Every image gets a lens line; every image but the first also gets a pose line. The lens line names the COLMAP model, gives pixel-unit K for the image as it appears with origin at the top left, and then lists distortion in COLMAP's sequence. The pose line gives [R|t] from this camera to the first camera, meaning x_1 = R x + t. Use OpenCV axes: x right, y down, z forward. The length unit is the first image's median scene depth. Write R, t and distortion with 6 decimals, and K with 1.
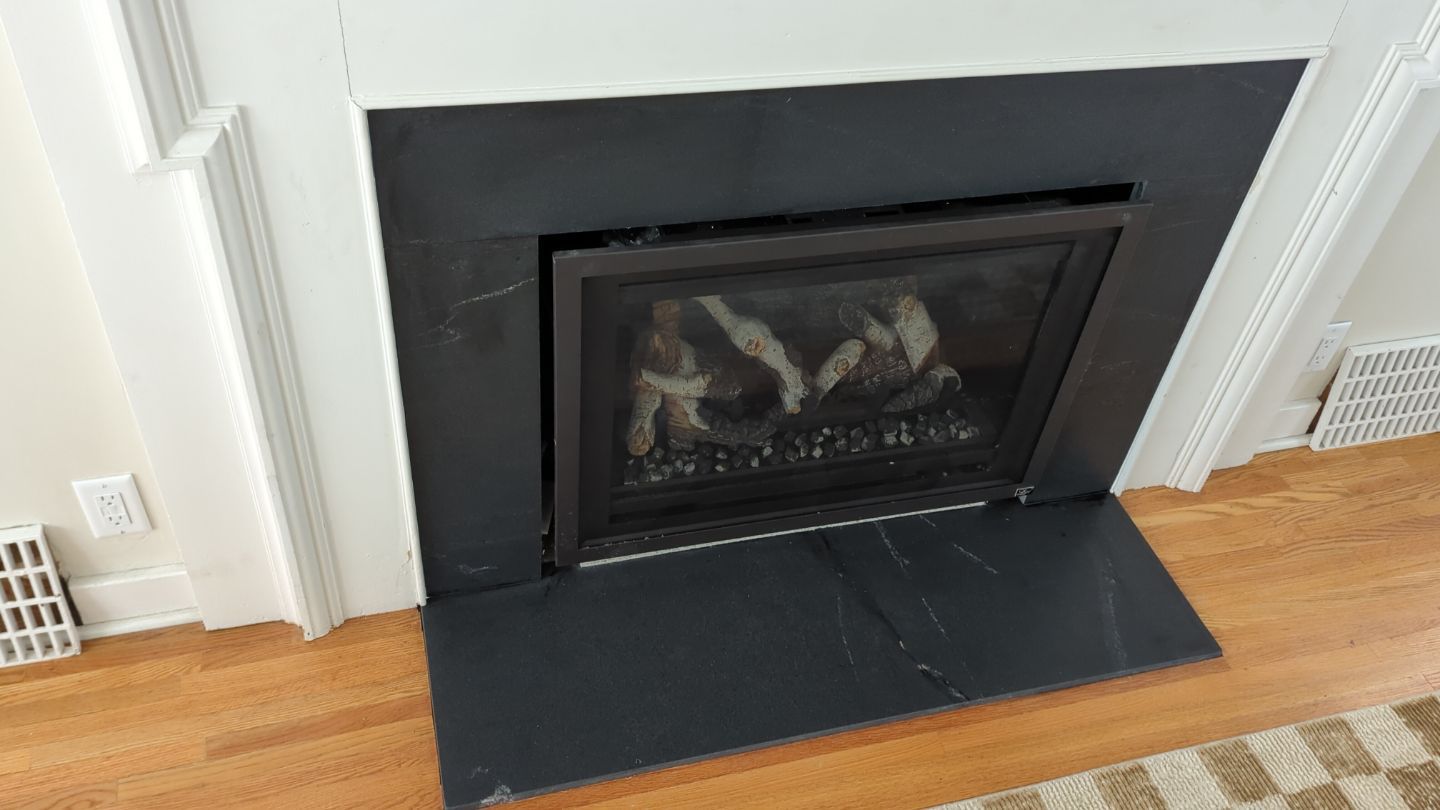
lens RADIAL K [[1168.3, 0, 720.0], [0, 1168.3, 405.0], [0, 0, 1]] dist [0.084757, -0.082372]
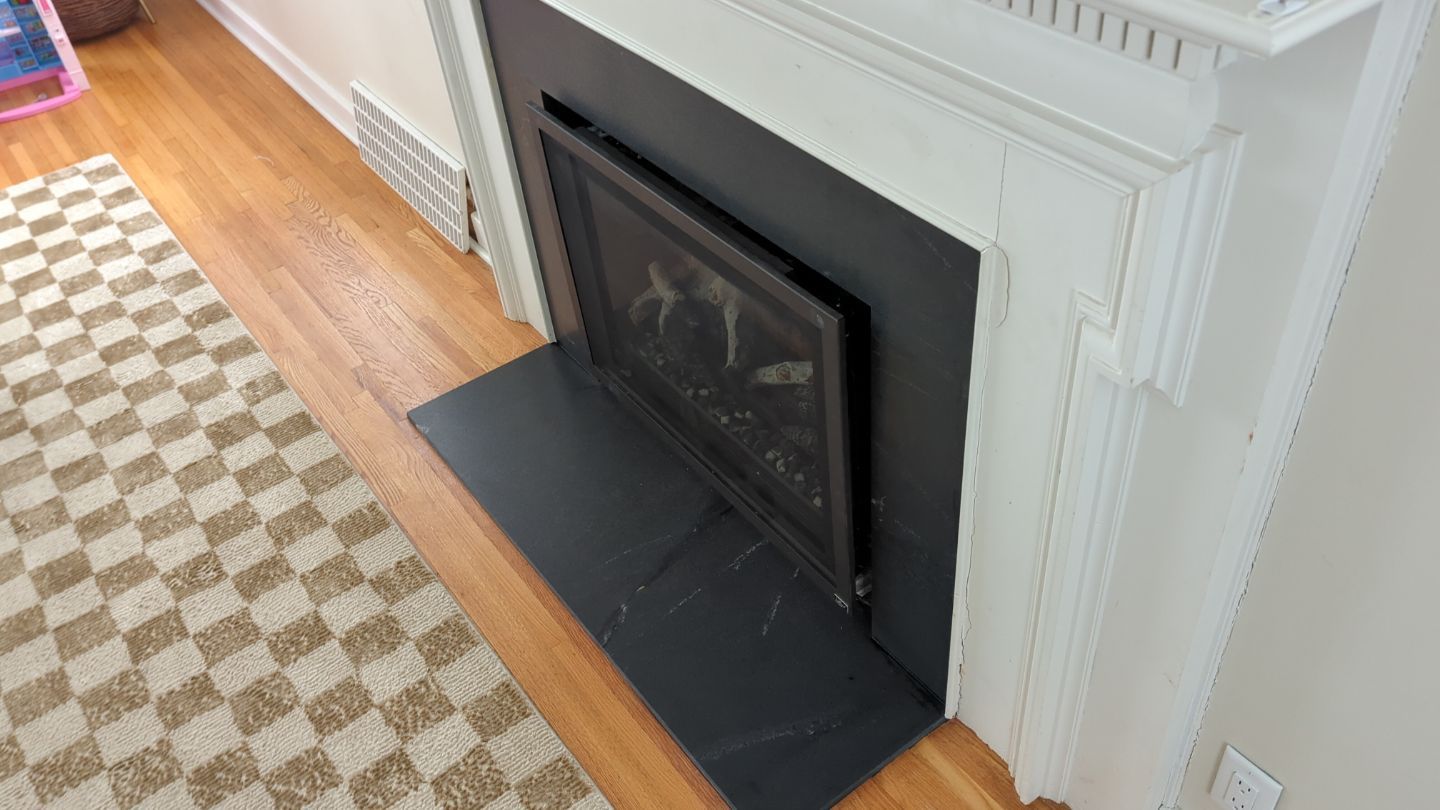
lens RADIAL K [[1168.3, 0, 720.0], [0, 1168.3, 405.0], [0, 0, 1]] dist [0.084757, -0.082372]
pose [[0.338913, 0.527644, -0.778928, 0.978314], [-0.546377, 0.784388, 0.293613, -0.305705], [0.765905, 0.326079, 0.554132, 0.403358]]
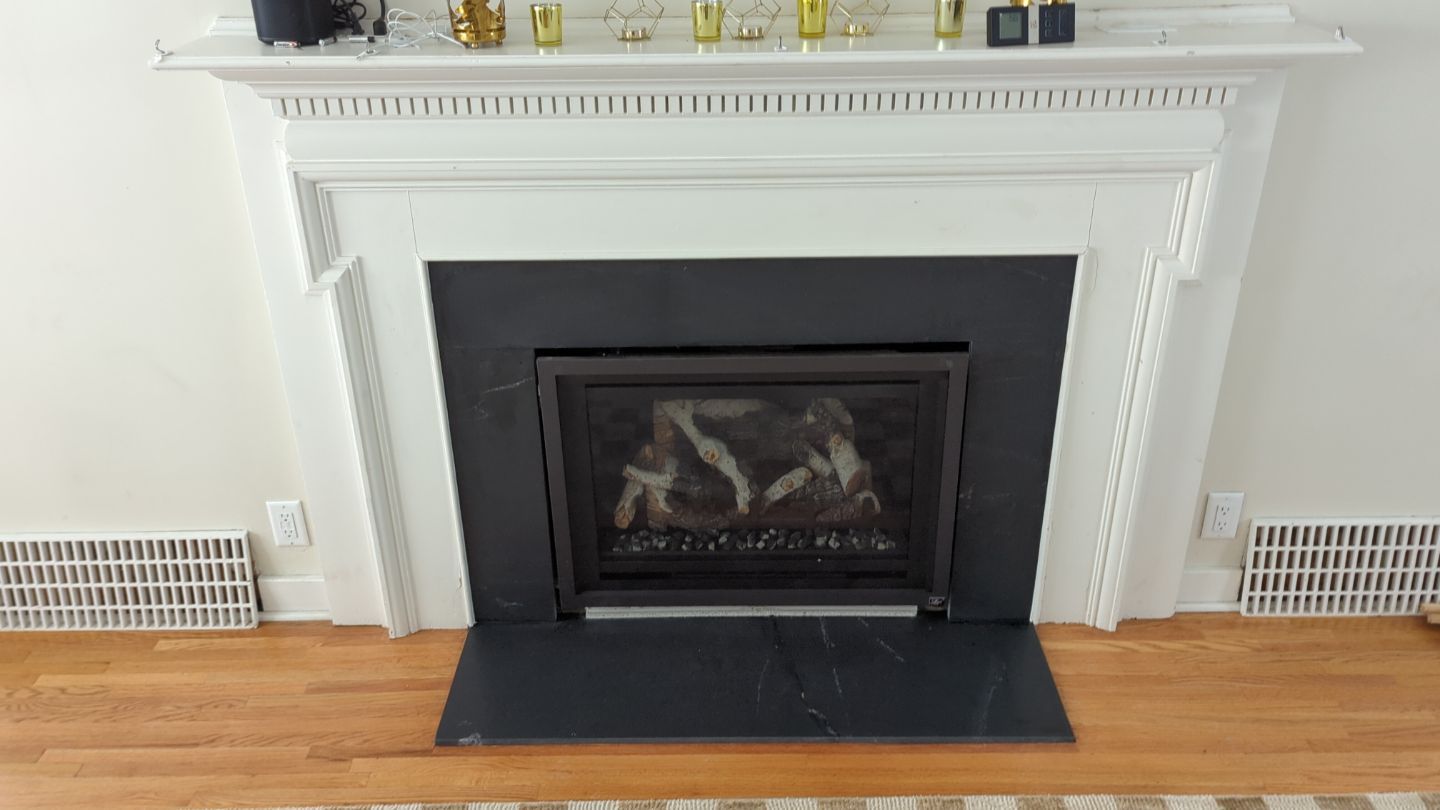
lens RADIAL K [[1168.3, 0, 720.0], [0, 1168.3, 405.0], [0, 0, 1]] dist [0.084757, -0.082372]
pose [[0.955261, 0.035419, -0.293635, 0.447208], [-0.114241, 0.959939, -0.255862, 0.246221], [0.272809, 0.277960, 0.921039, -0.300108]]
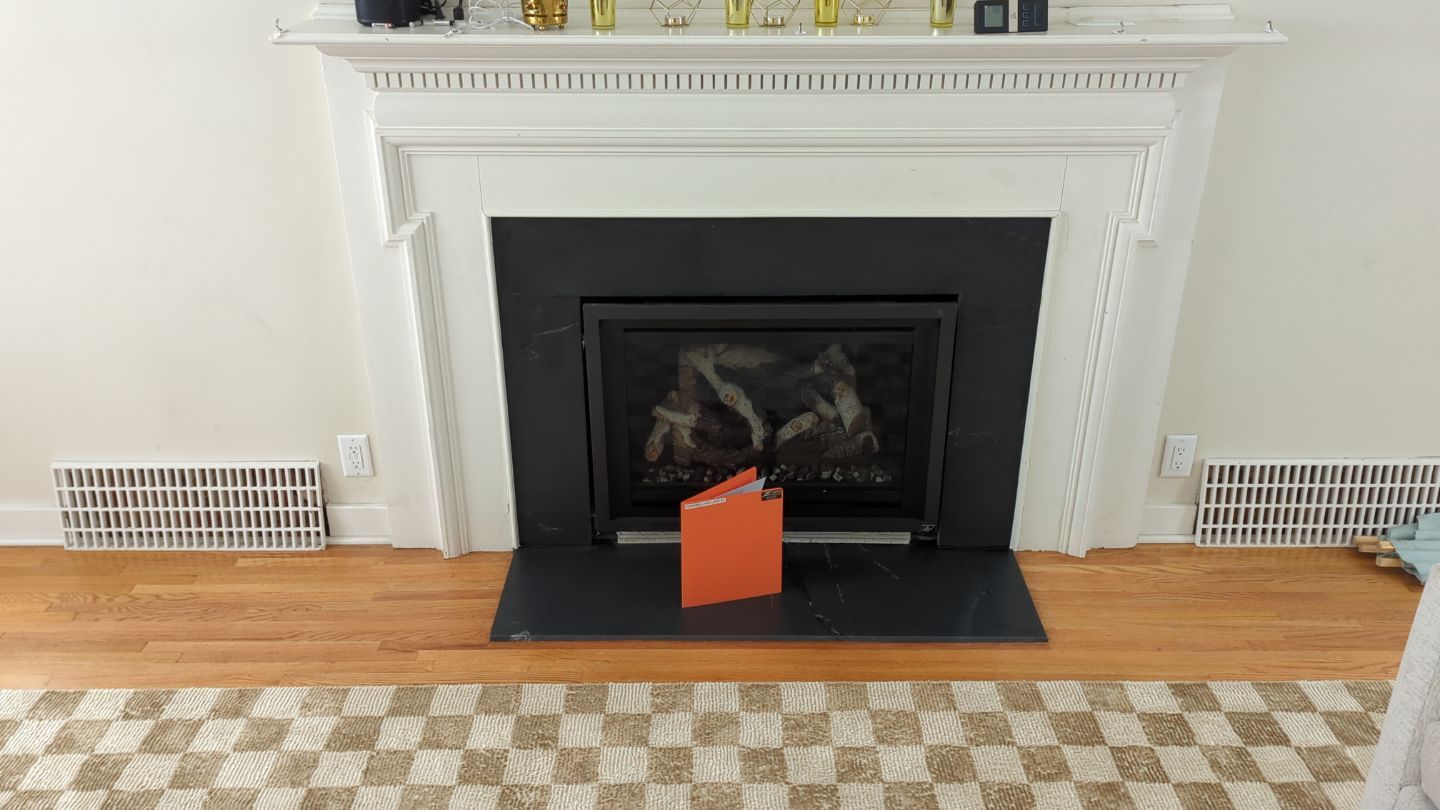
lens RADIAL K [[1168.3, 0, 720.0], [0, 1168.3, 405.0], [0, 0, 1]] dist [0.084757, -0.082372]
pose [[0.957430, 0.038132, -0.286137, 0.469656], [-0.121548, 0.952335, -0.279792, 0.402389], [0.261829, 0.302661, 0.916429, -0.454416]]
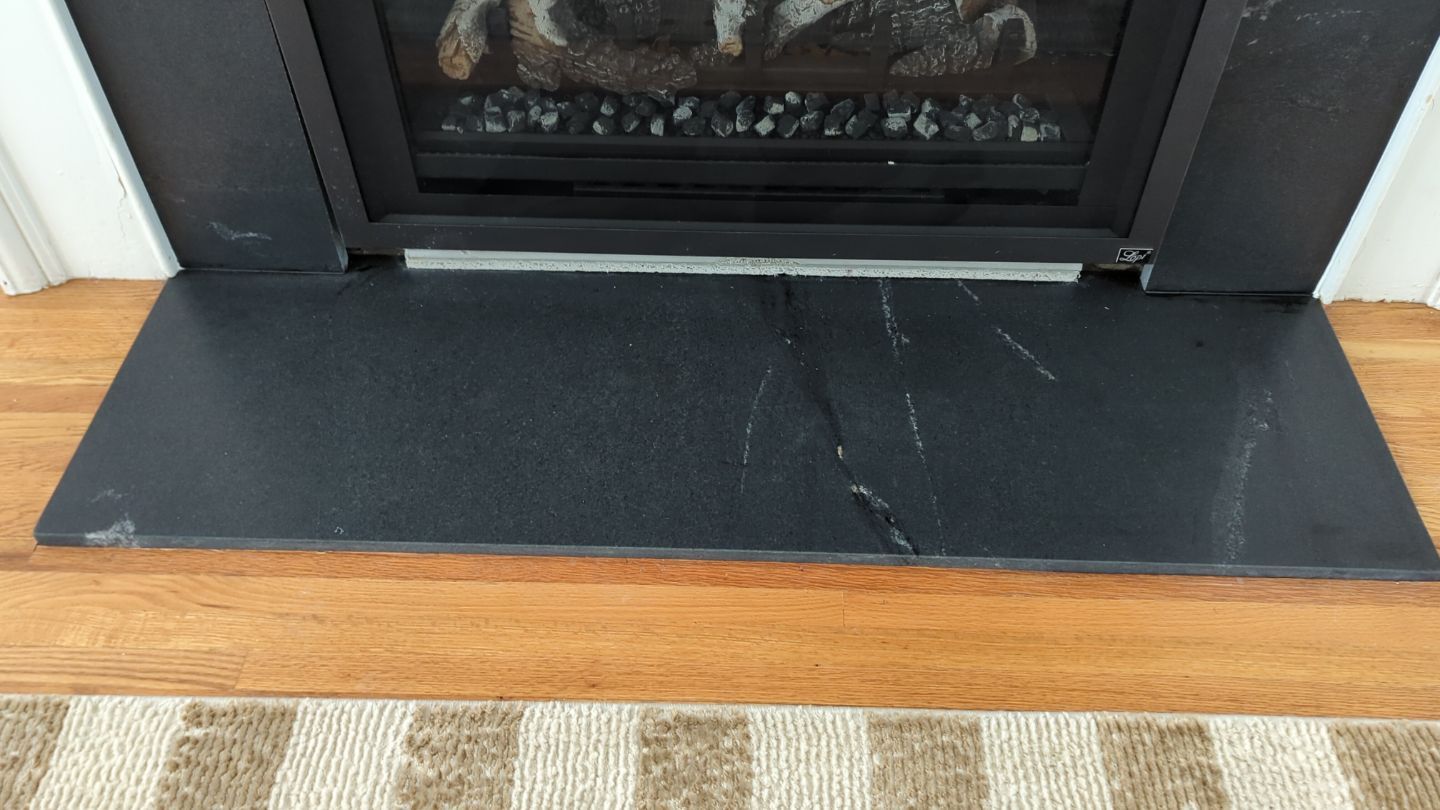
lens RADIAL K [[1168.3, 0, 720.0], [0, 1168.3, 405.0], [0, 0, 1]] dist [0.084757, -0.082372]
pose [[0.949367, 0.157791, -0.271670, 0.263622], [-0.141131, 0.986758, 0.079939, 0.145584], [0.280686, -0.037550, 0.959065, 0.421452]]
